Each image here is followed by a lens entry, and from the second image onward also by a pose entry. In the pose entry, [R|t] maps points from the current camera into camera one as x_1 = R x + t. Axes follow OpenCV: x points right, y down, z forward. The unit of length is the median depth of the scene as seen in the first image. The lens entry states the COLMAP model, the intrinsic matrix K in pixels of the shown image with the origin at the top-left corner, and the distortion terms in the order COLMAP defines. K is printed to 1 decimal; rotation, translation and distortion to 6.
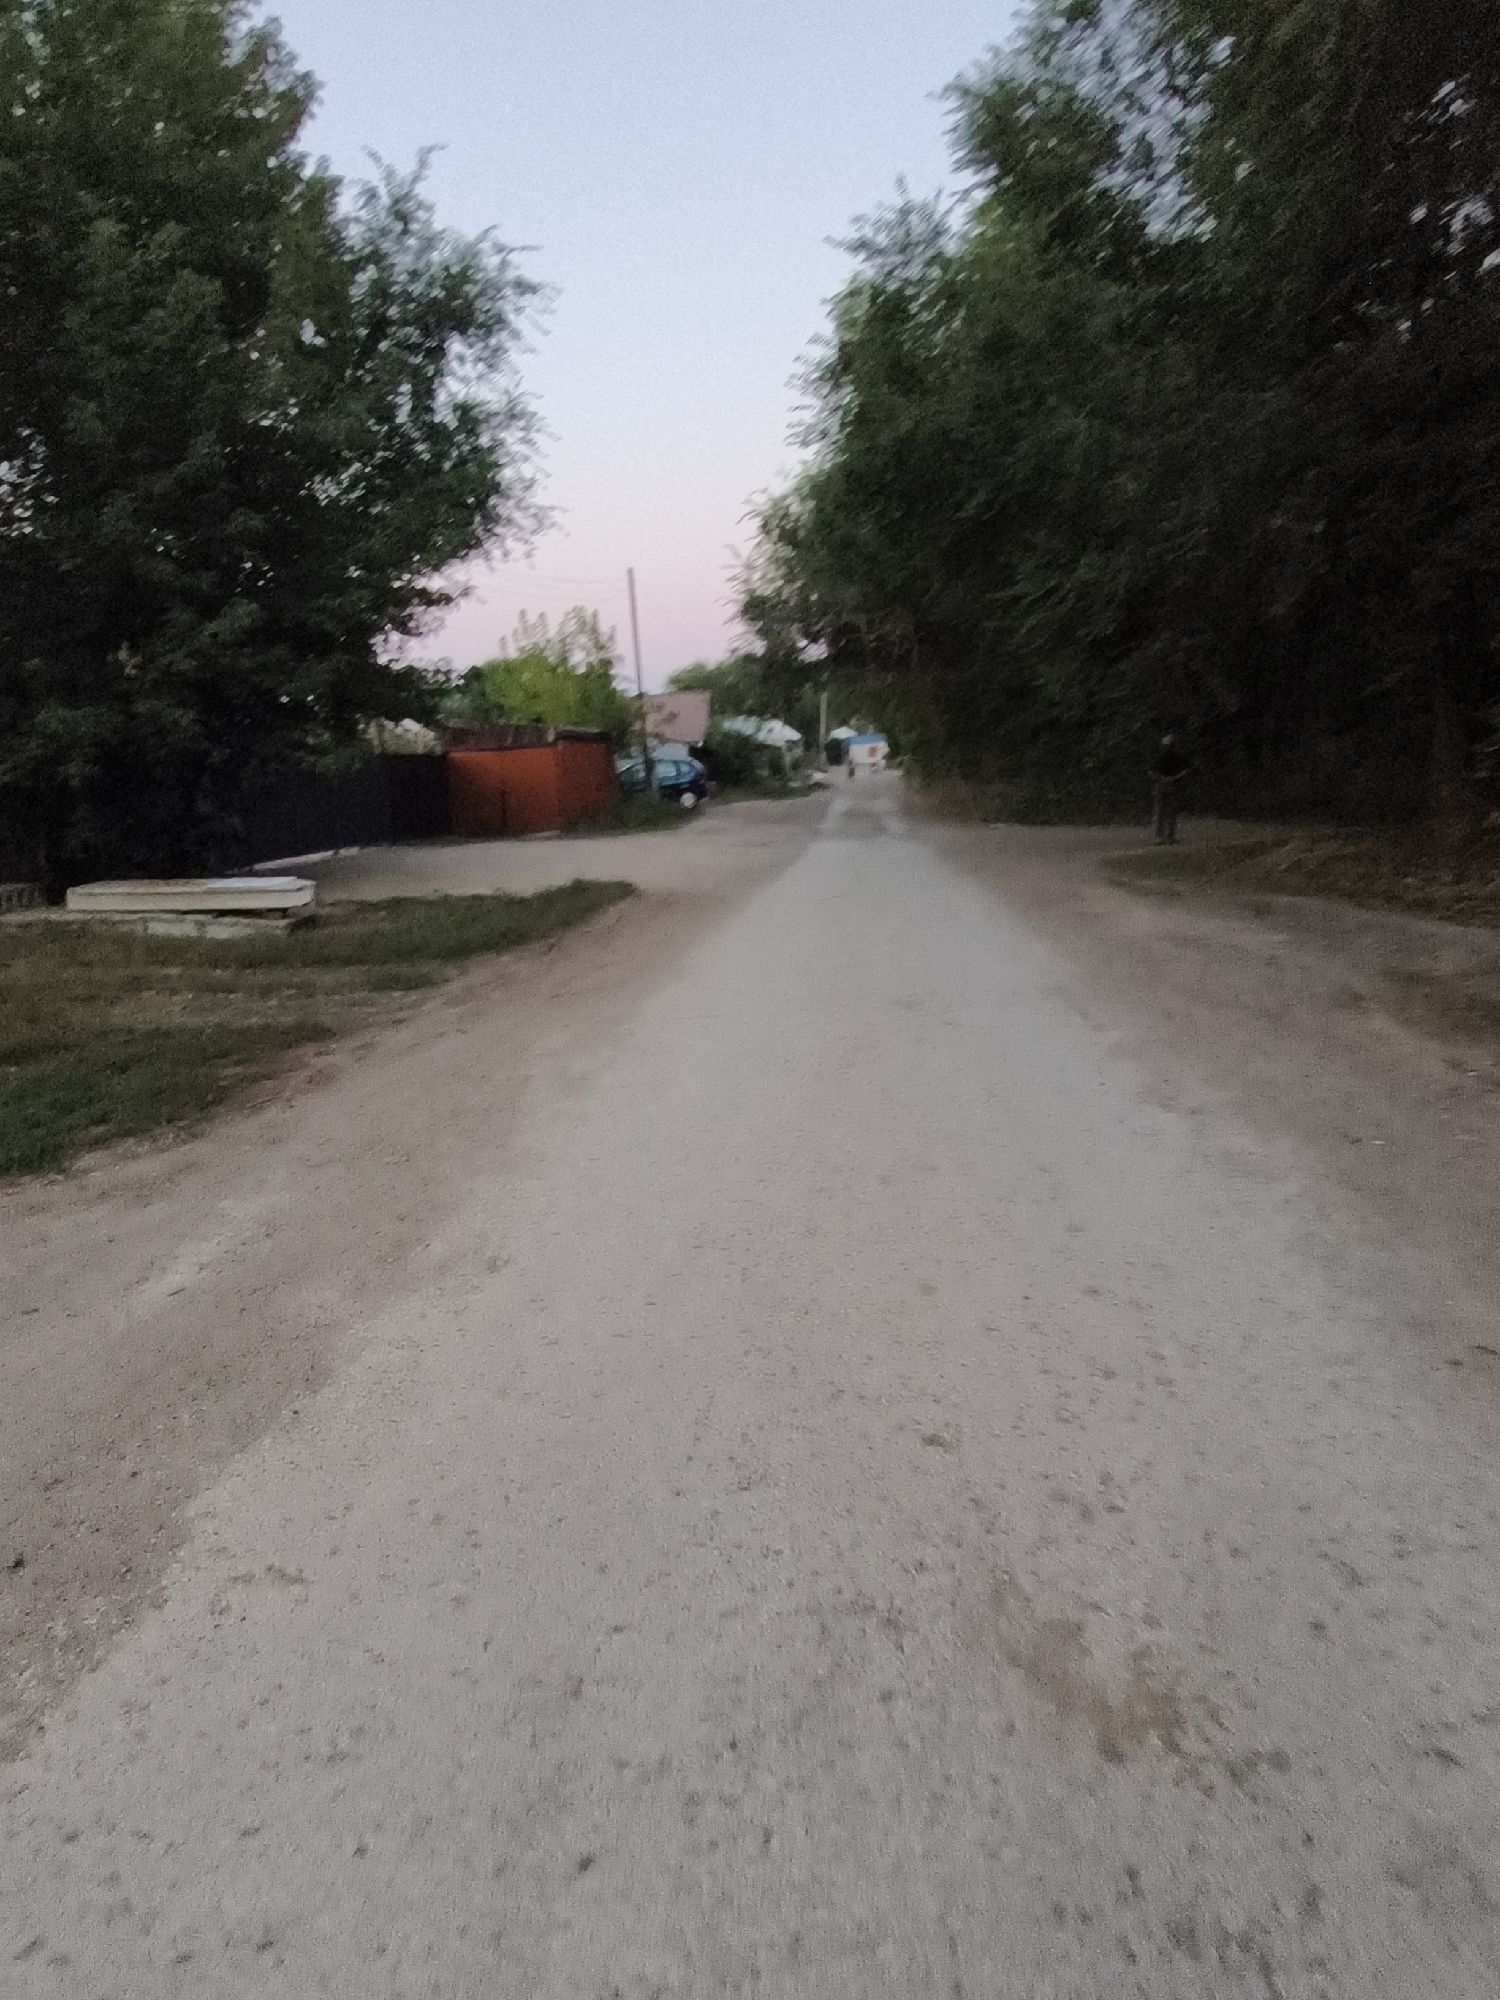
lens RADIAL K [[1176.7, 0, 756.3], [0, 1176.7, 1001.6], [0, 0, 1]] dist [-0.009704, -0.000898]
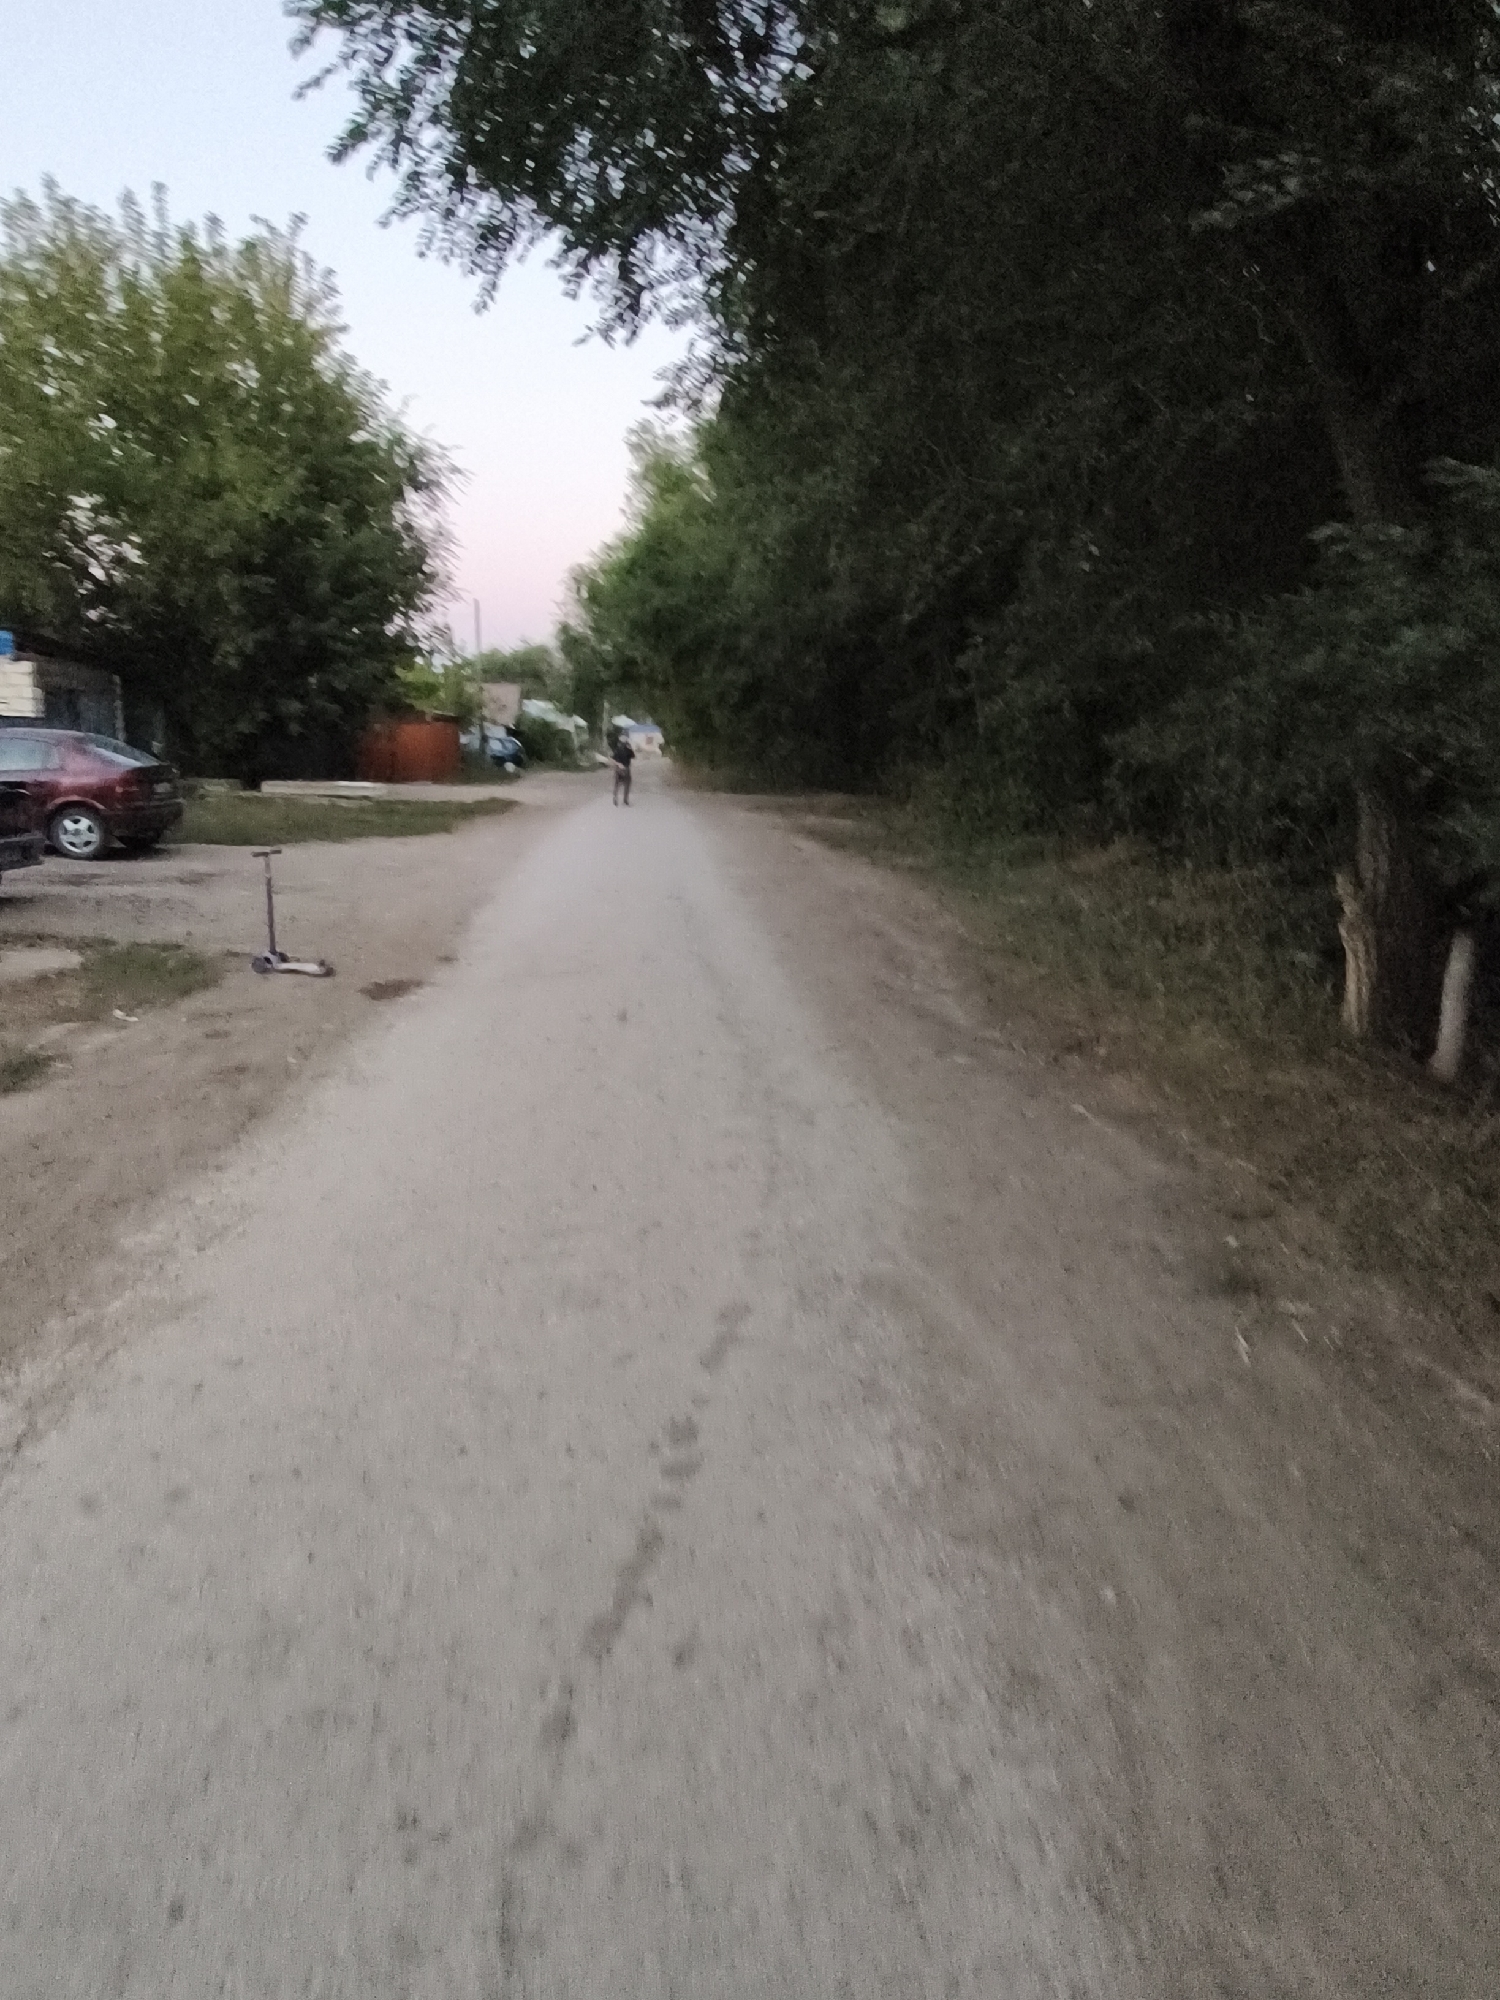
lens RADIAL K [[1176.7, 0, 746.2], [0, 1176.7, 992.2], [0, 0, 1]] dist [-0.009704, -0.000898]
pose [[0.982613, 0.029440, 0.183315, -0.034681], [-0.029929, 0.999552, -0.000099, 0.090867], [-0.183236, -0.005389, 0.983054, -0.441619]]
